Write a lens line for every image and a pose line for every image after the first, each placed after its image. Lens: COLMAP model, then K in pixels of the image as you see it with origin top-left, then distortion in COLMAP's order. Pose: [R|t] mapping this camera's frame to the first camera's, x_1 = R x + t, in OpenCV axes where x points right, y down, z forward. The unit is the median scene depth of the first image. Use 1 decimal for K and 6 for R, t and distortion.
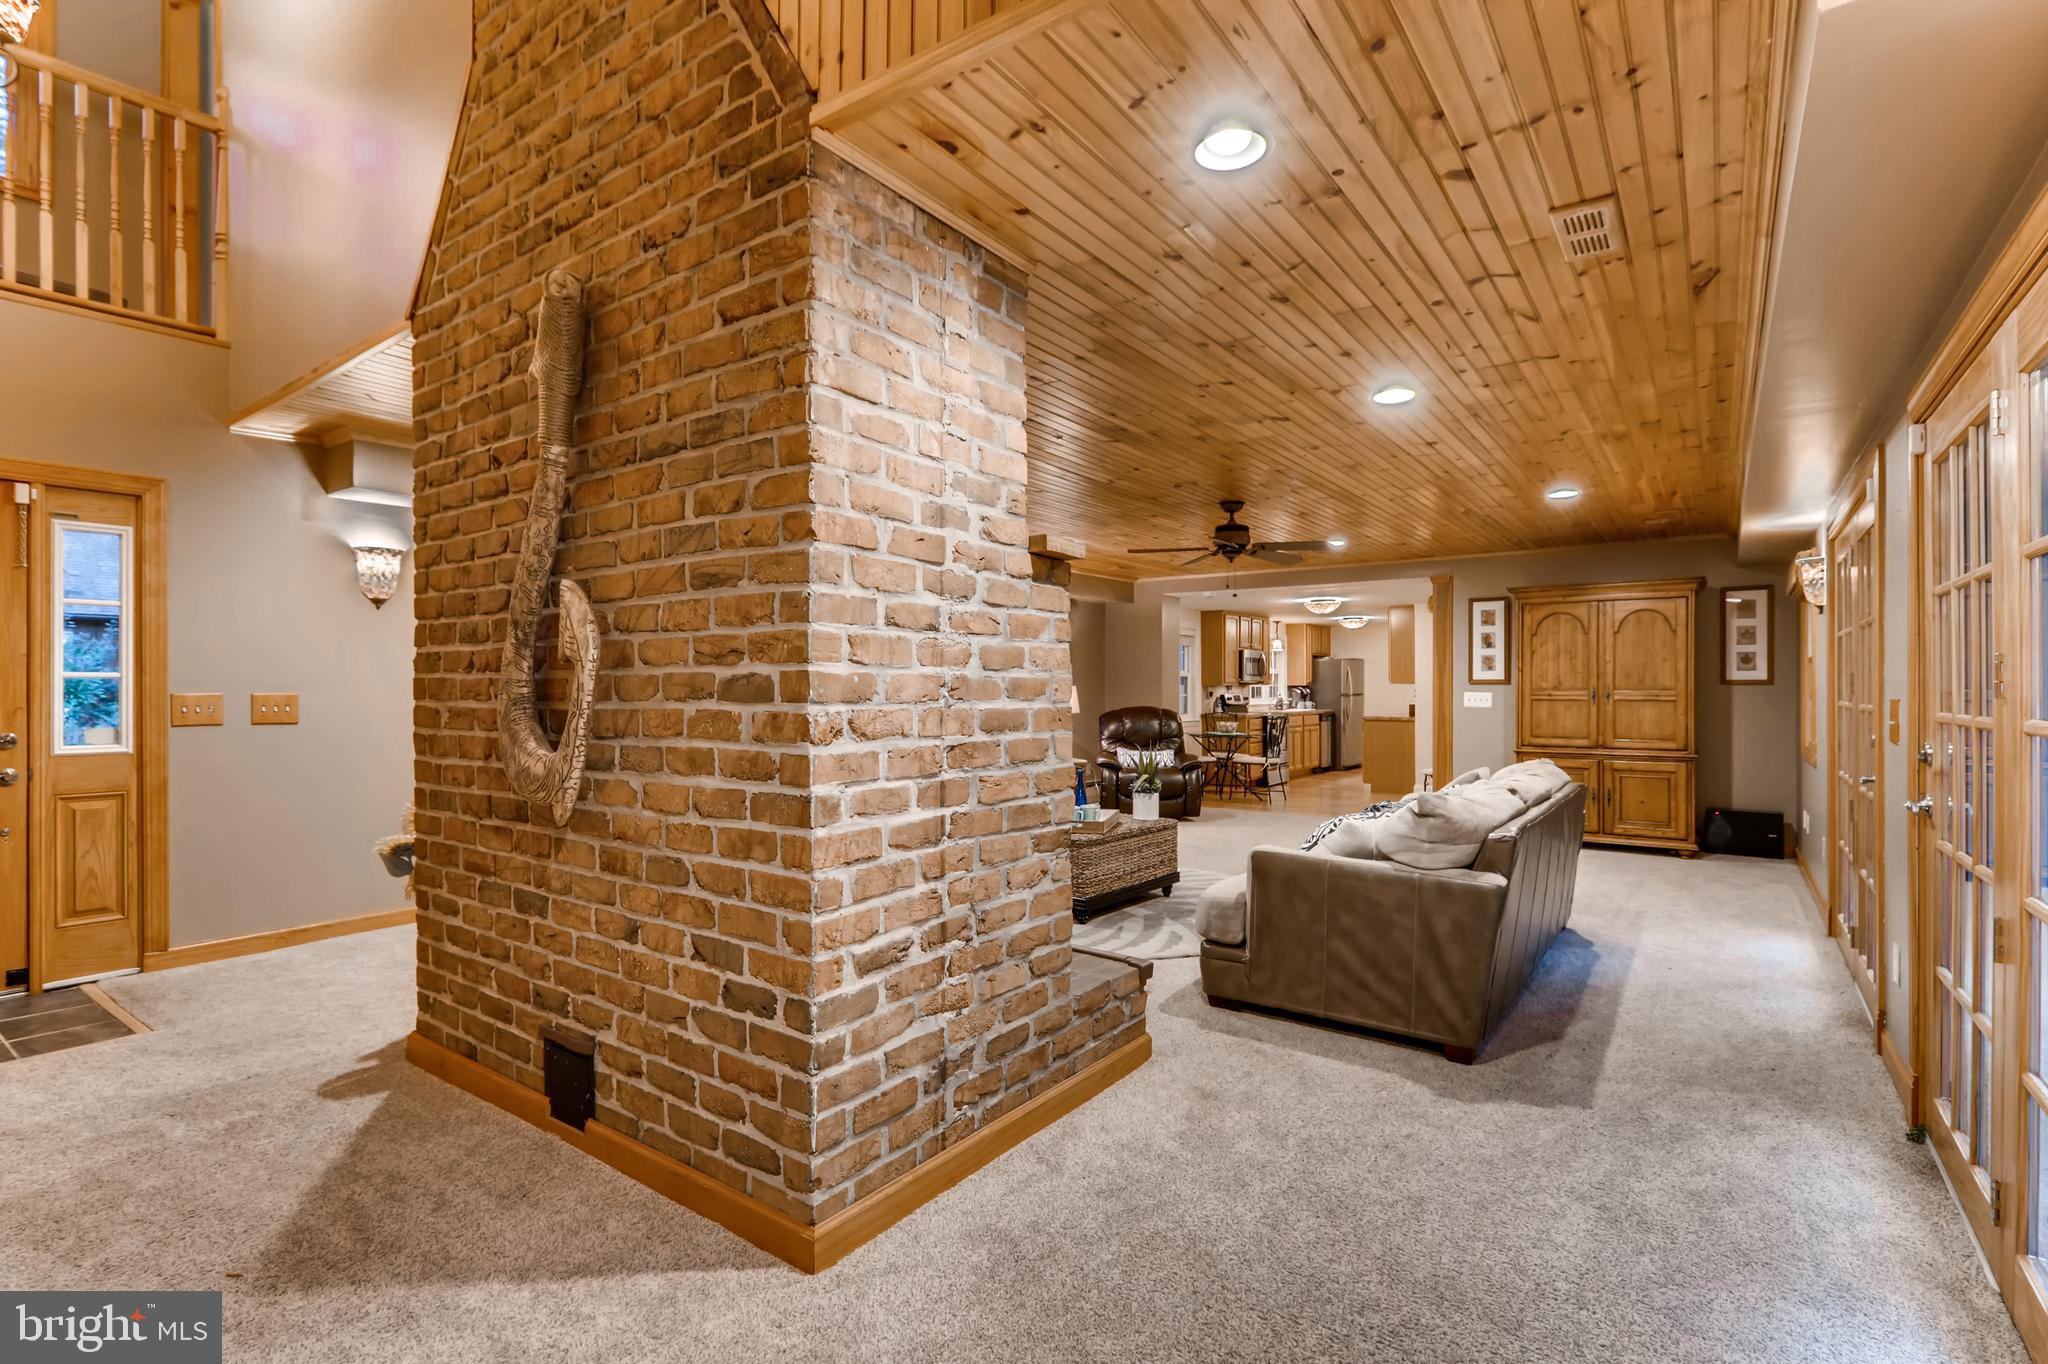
lens RADIAL K [[952.7, 0, 1024.0], [0, 952.7, 682.0], [0, 0, 1]] dist [0.001318, -0.000044]
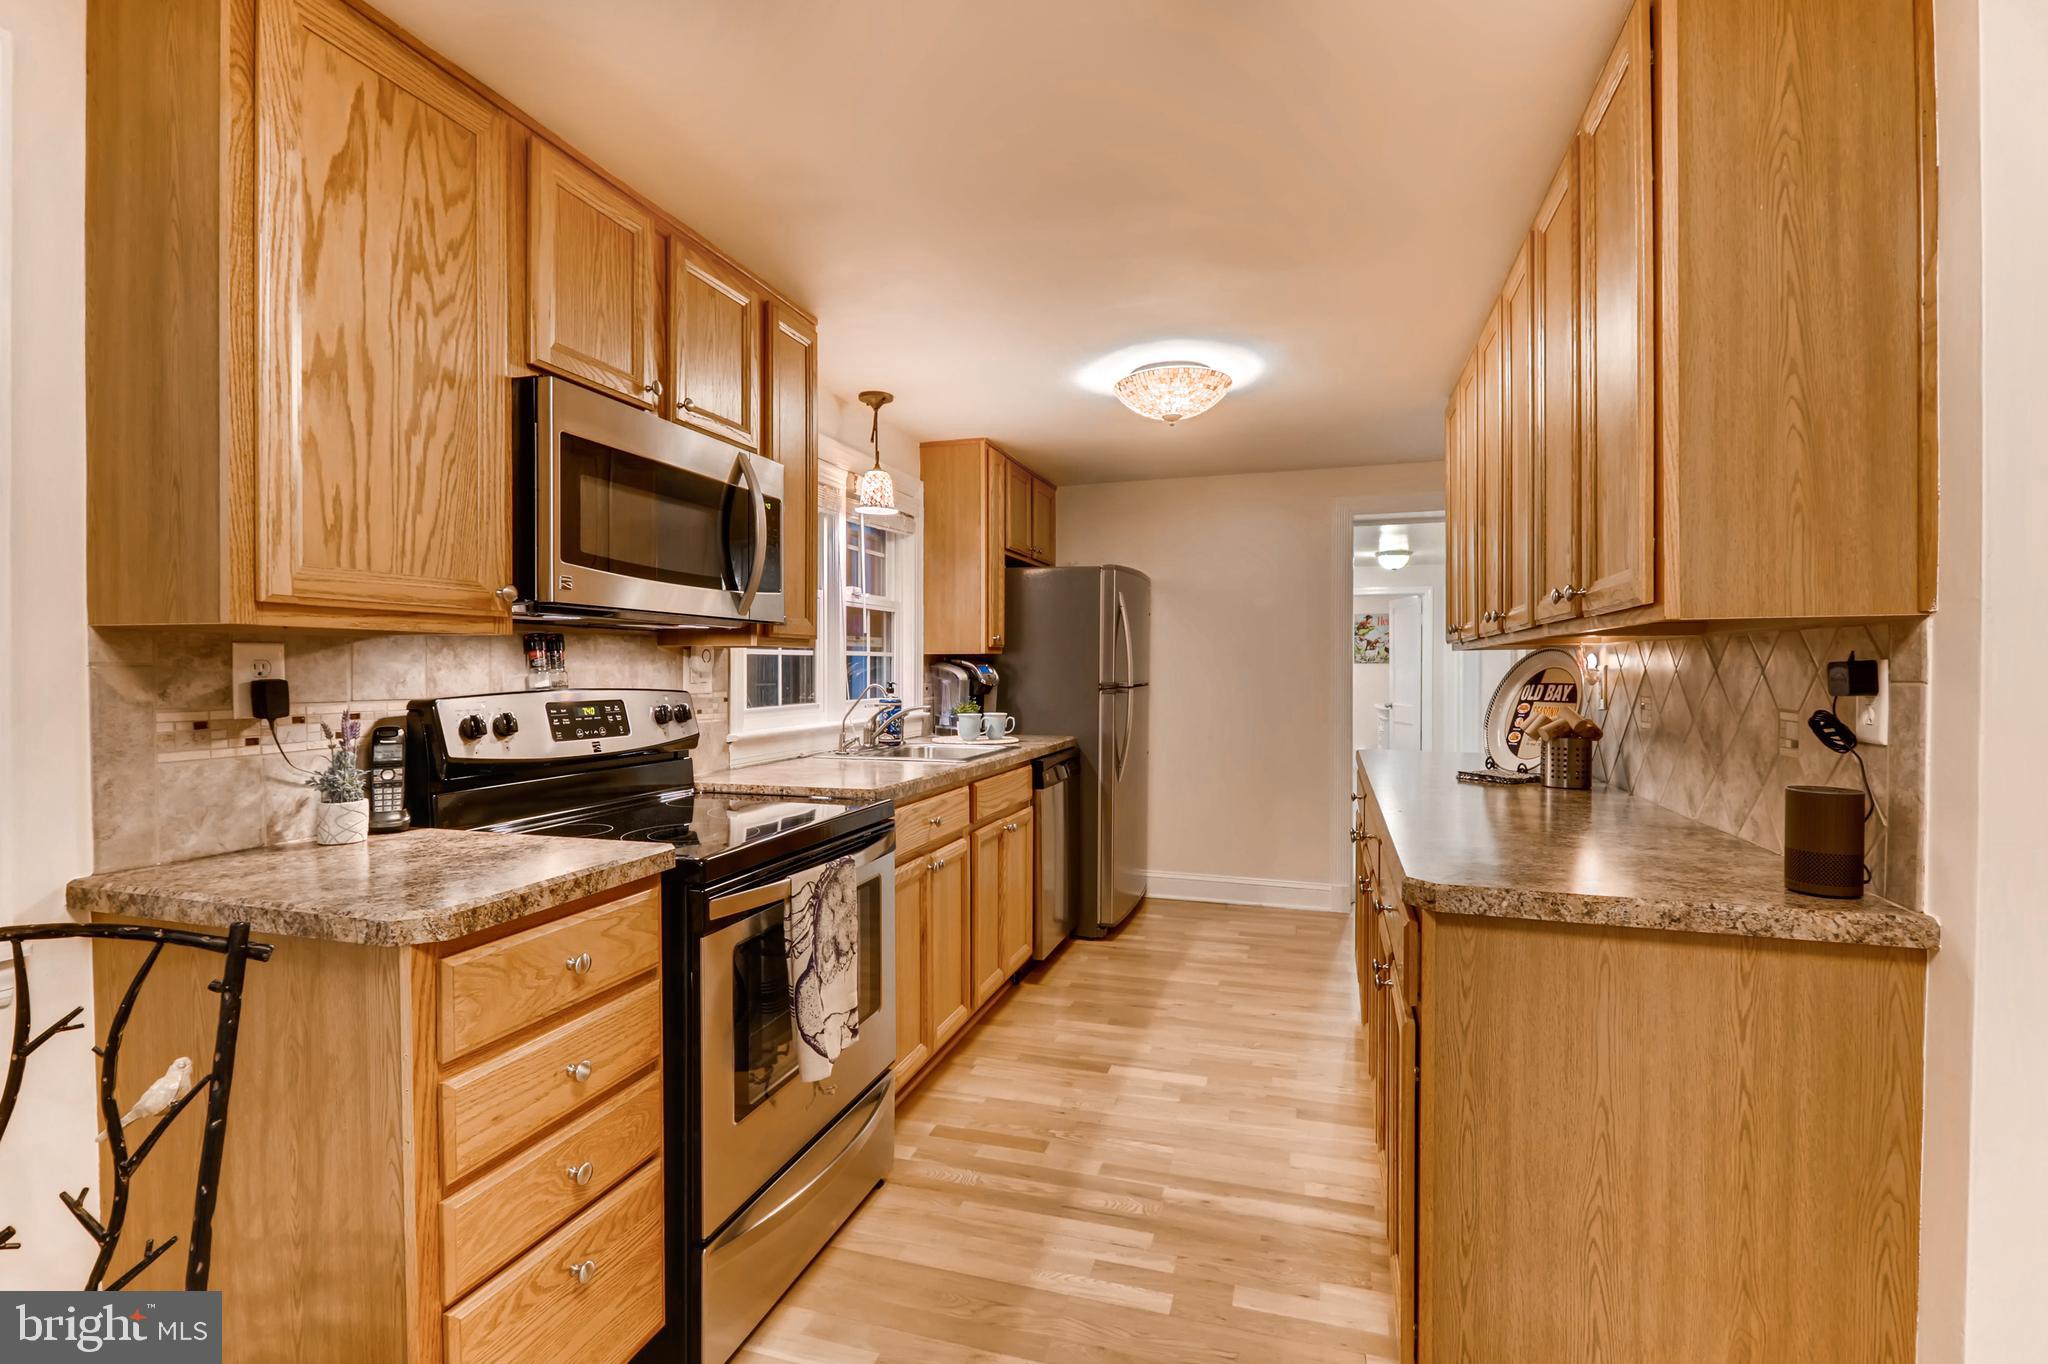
lens RADIAL K [[952.7, 0, 1024.0], [0, 952.7, 682.0], [0, 0, 1]] dist [0.001318, -0.000044]
pose [[0.946774, -0.006338, 0.321836, 0.219005], [0.001653, 0.999889, 0.014829, 0.007652], [-0.321894, -0.013508, 0.946679, 0.739352]]
